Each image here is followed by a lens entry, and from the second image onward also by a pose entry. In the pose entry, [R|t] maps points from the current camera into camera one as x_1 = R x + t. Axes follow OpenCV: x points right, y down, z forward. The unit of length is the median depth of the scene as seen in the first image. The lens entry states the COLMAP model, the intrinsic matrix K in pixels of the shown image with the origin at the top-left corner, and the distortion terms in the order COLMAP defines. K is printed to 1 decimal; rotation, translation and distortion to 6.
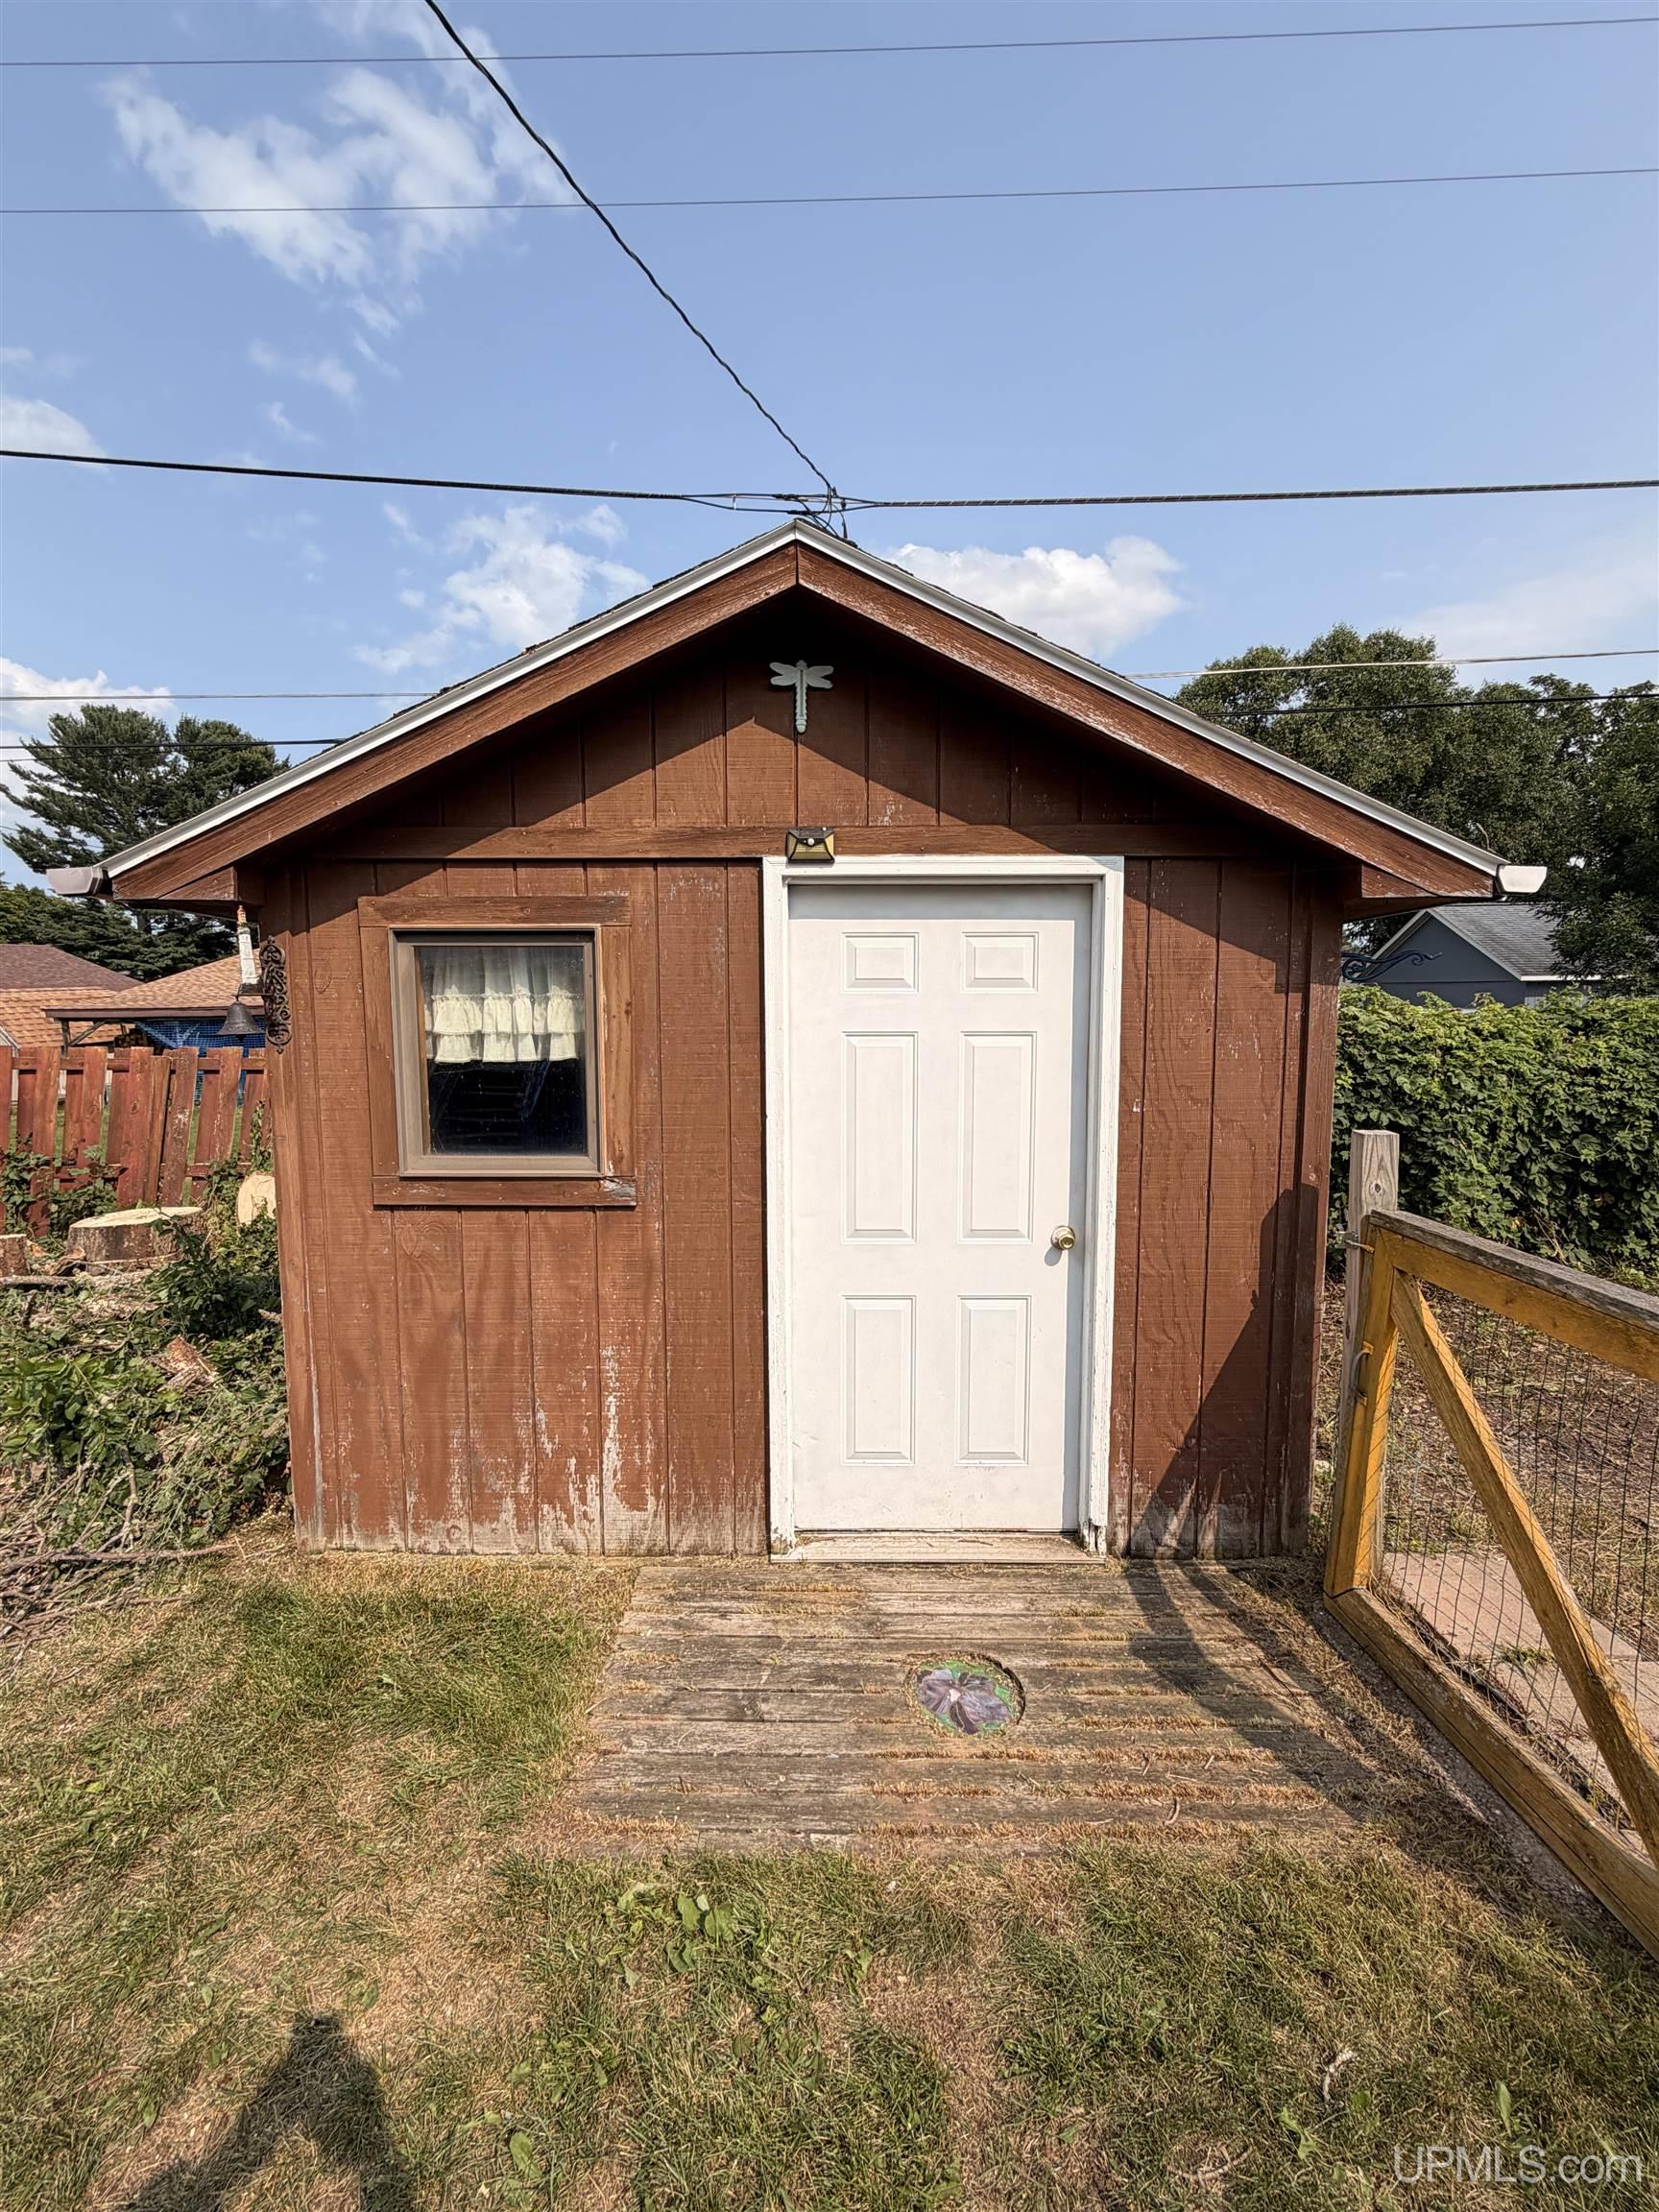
lens RADIAL K [[915.2, 0, 833.7], [0, 915.2, 1111.6], [0, 0, 1]] dist [0.000605, 0.000181]
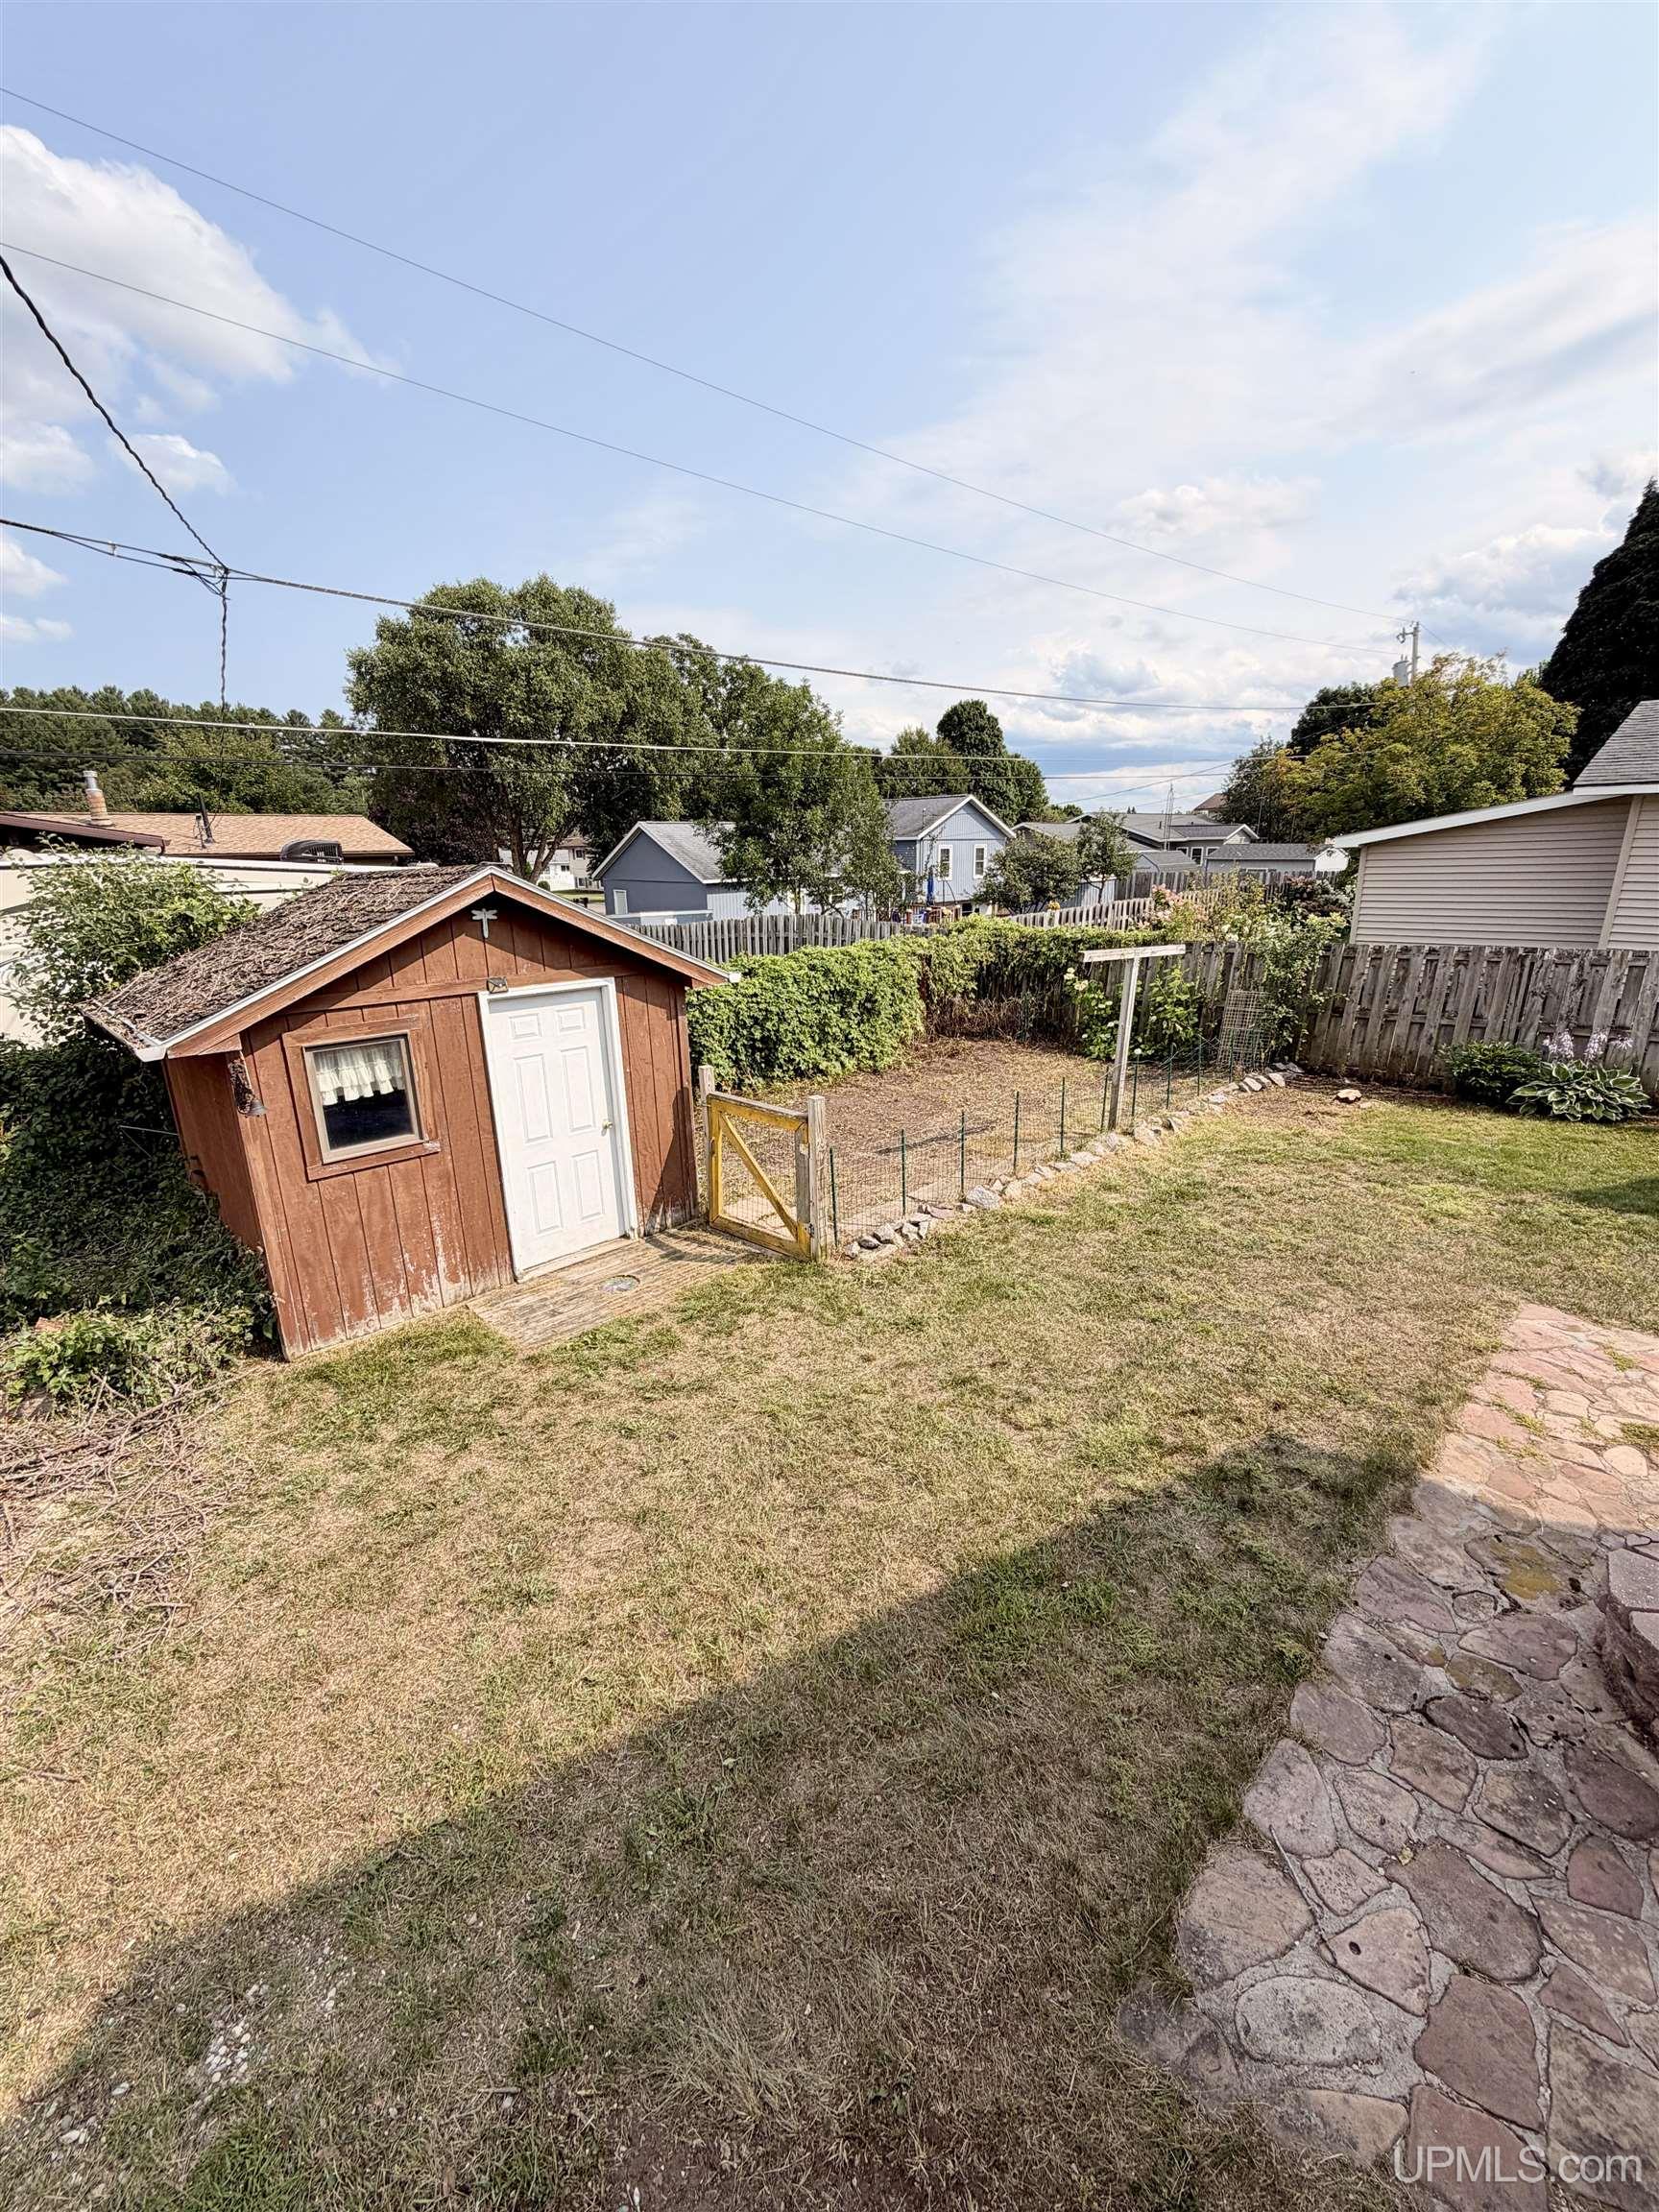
lens RADIAL K [[877.9, 0, 827.6], [0, 877.9, 1103.7], [0, 0, 1]] dist [-0.001605, 0.000149]
pose [[0.707070, -0.197804, 0.678915, -0.961670], [0.096193, 0.978061, 0.184779, -0.309339], [-0.700571, -0.065345, 0.710585, -1.157912]]
